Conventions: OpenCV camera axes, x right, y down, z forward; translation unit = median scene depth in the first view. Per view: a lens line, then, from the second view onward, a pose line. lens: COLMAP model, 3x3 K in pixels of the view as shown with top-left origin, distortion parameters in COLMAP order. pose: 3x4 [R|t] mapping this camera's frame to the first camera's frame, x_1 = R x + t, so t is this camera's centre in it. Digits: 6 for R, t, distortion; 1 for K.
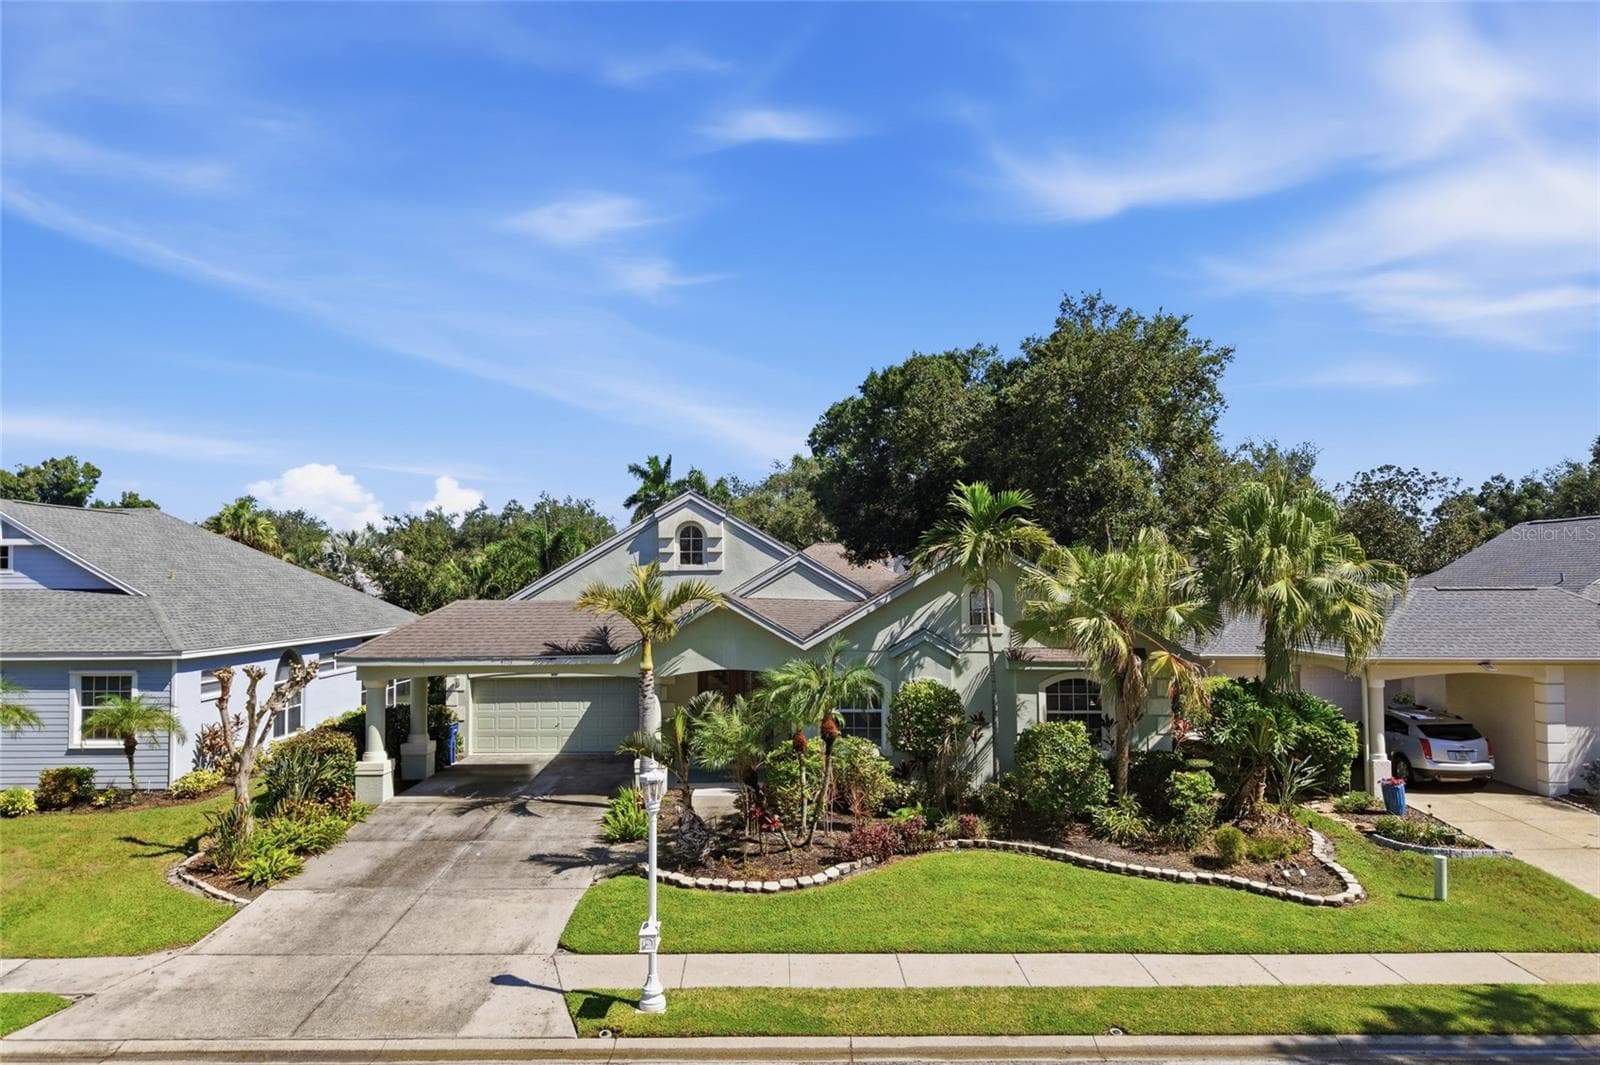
lens RADIAL K [[1293.1, 0, 800.0], [0, 1293.1, 532.5], [0, 0, 1]] dist [0.060657, -0.114927]
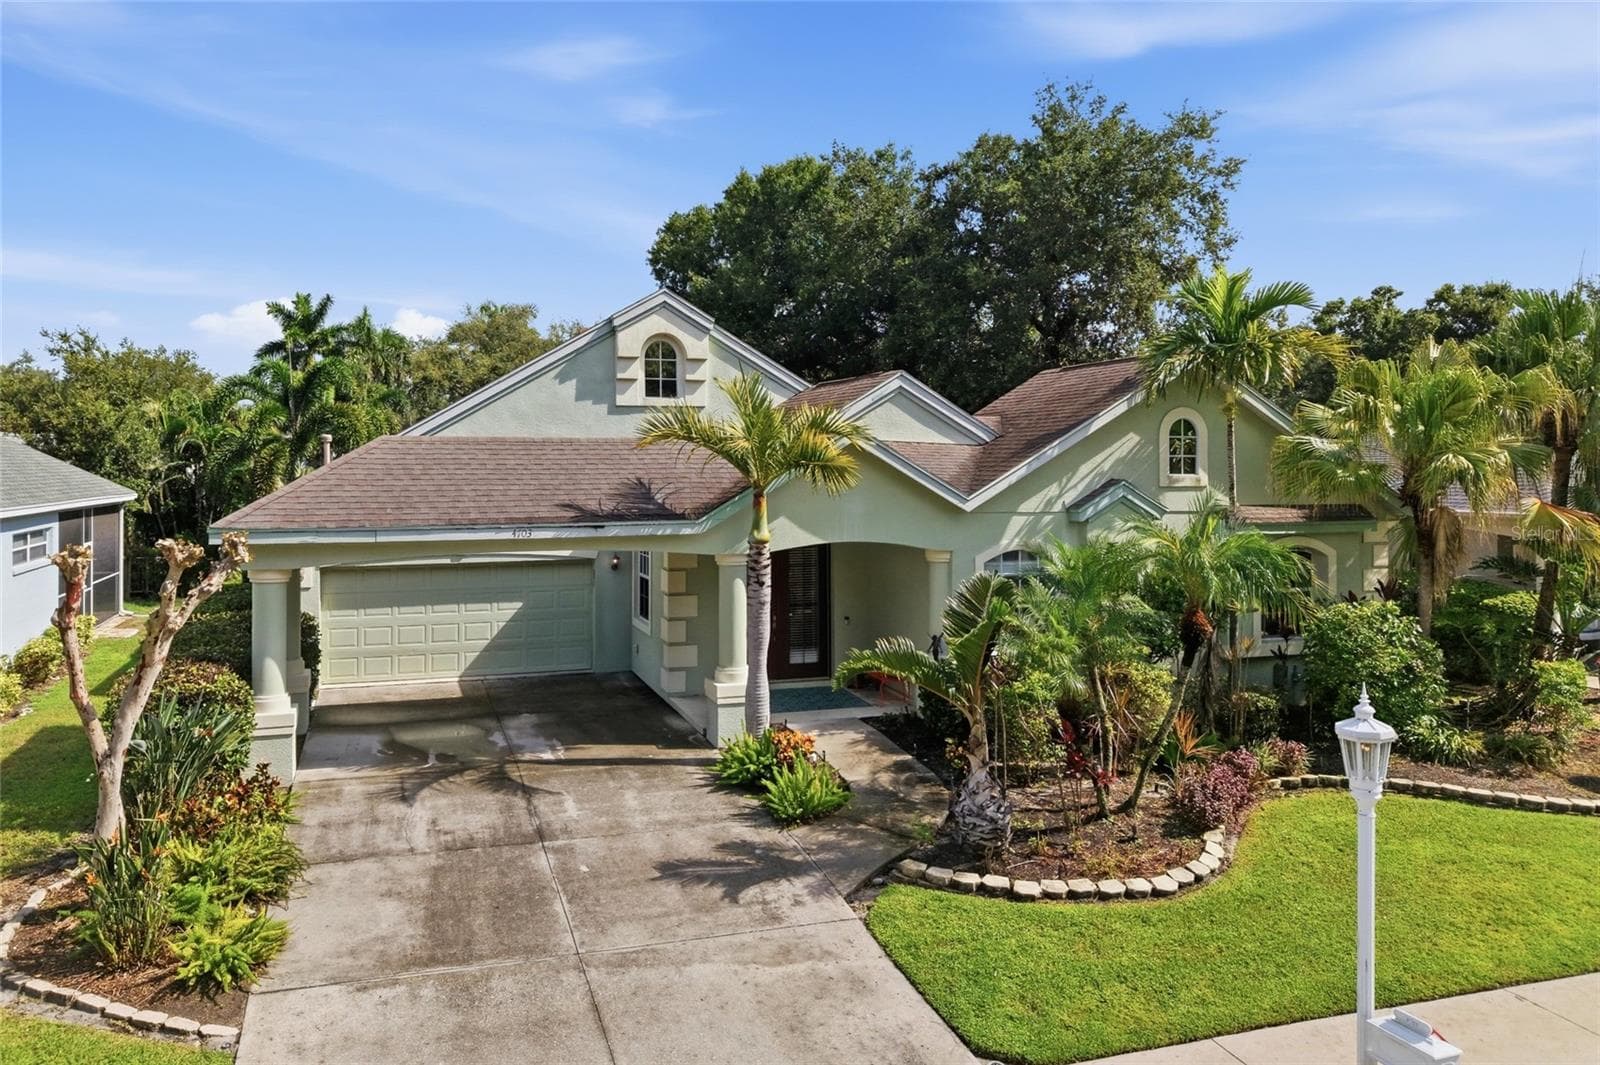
lens RADIAL K [[1318.3, 0, 800.4], [0, 1318.3, 466.4], [0, 0, 1]] dist [0.072168, -0.115617]
pose [[0.938136, 0.003560, 0.346249, -0.323313], [-0.015100, 0.999416, 0.030638, 0.049023], [-0.345938, -0.033971, 0.937642, 0.391182]]
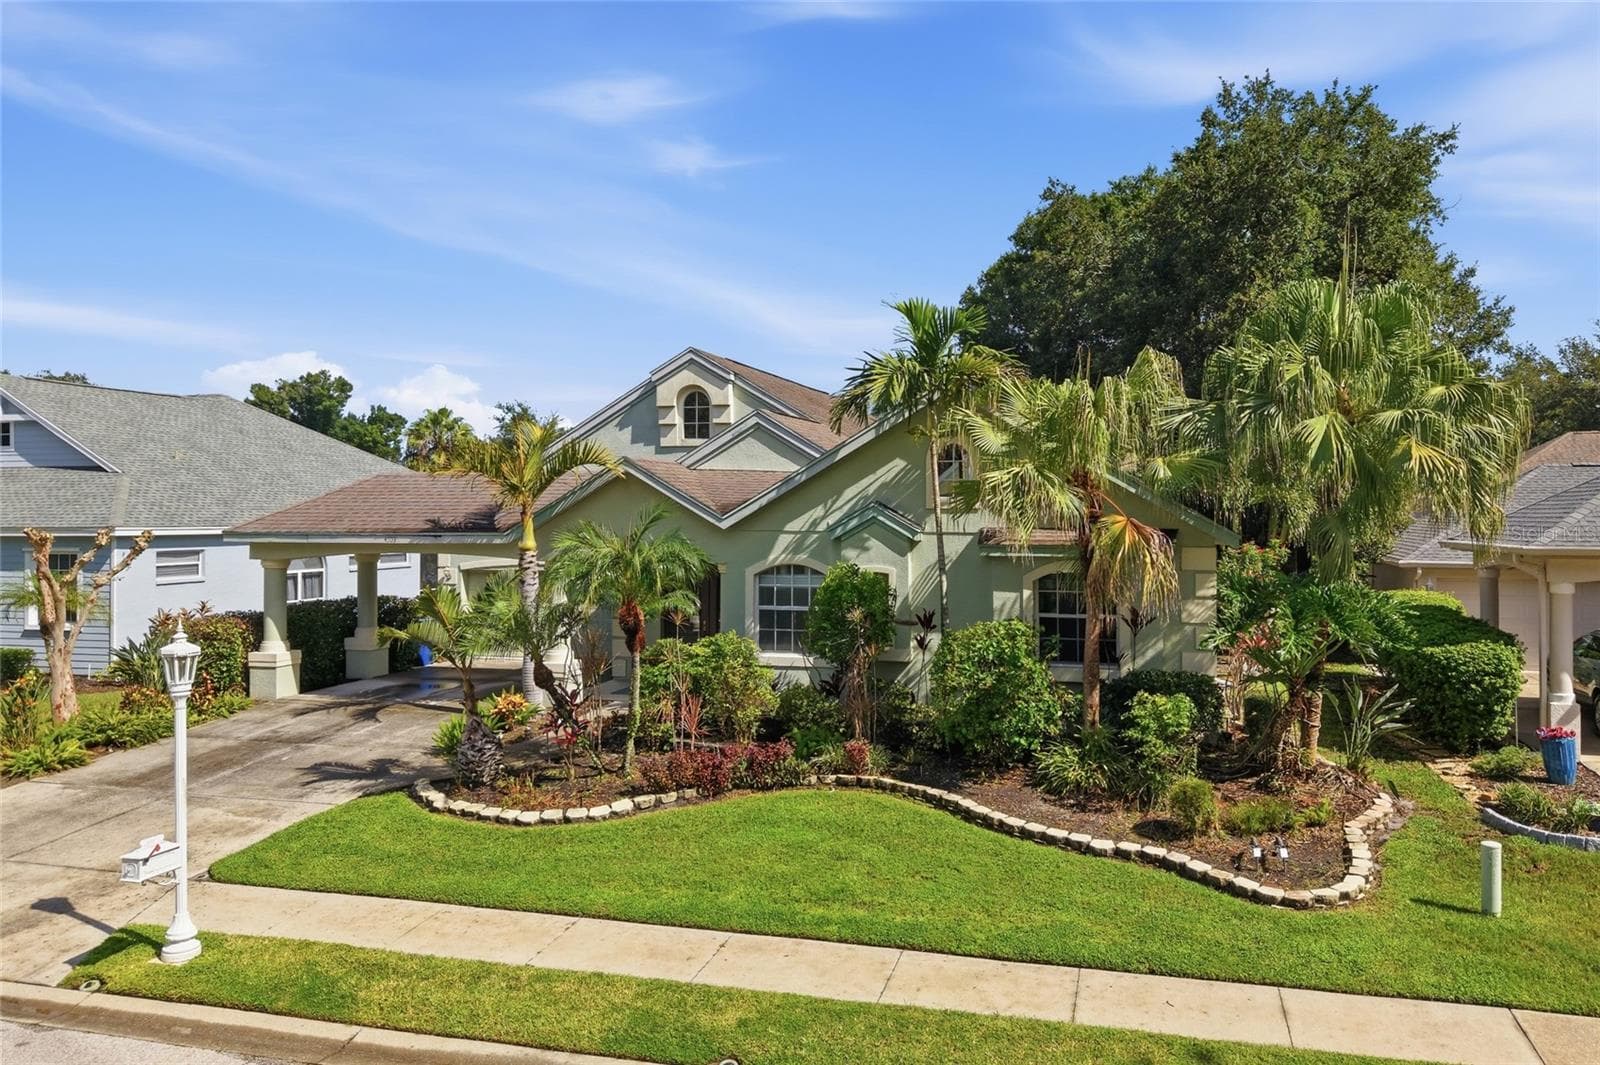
lens RADIAL K [[1353.7, 0, 804.5], [0, 1353.7, 513.5], [0, 0, 1]] dist [0.088595, -0.163348]
pose [[0.956664, 0.004486, -0.291160, 0.294888], [0.004828, 0.999500, 0.031263, 0.057756], [0.291155, -0.031314, 0.956163, 0.236623]]
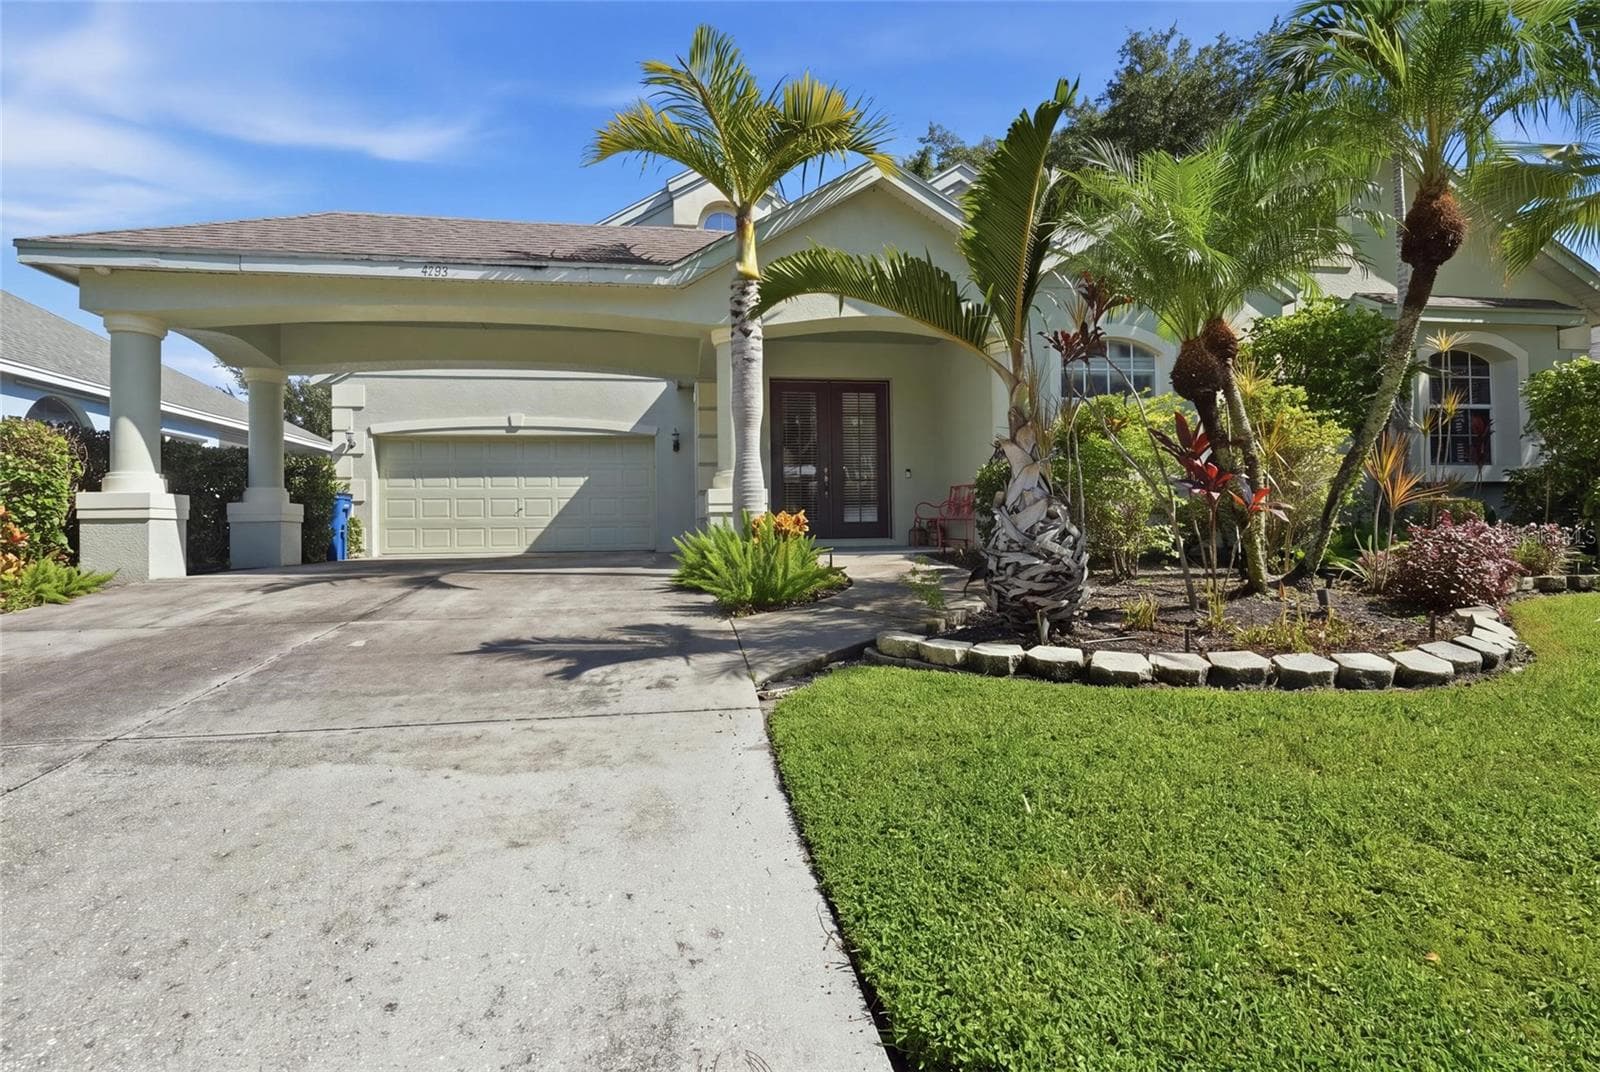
lens RADIAL K [[877.2, 0, 815.5], [0, 877.2, 535.1], [0, 0, 1]] dist [0.011444, 0.000253]
pose [[0.982114, -0.008971, 0.188076, -0.155323], [0.006033, 0.999851, 0.016188, 0.194674], [-0.188193, -0.014763, 0.982021, 0.676414]]
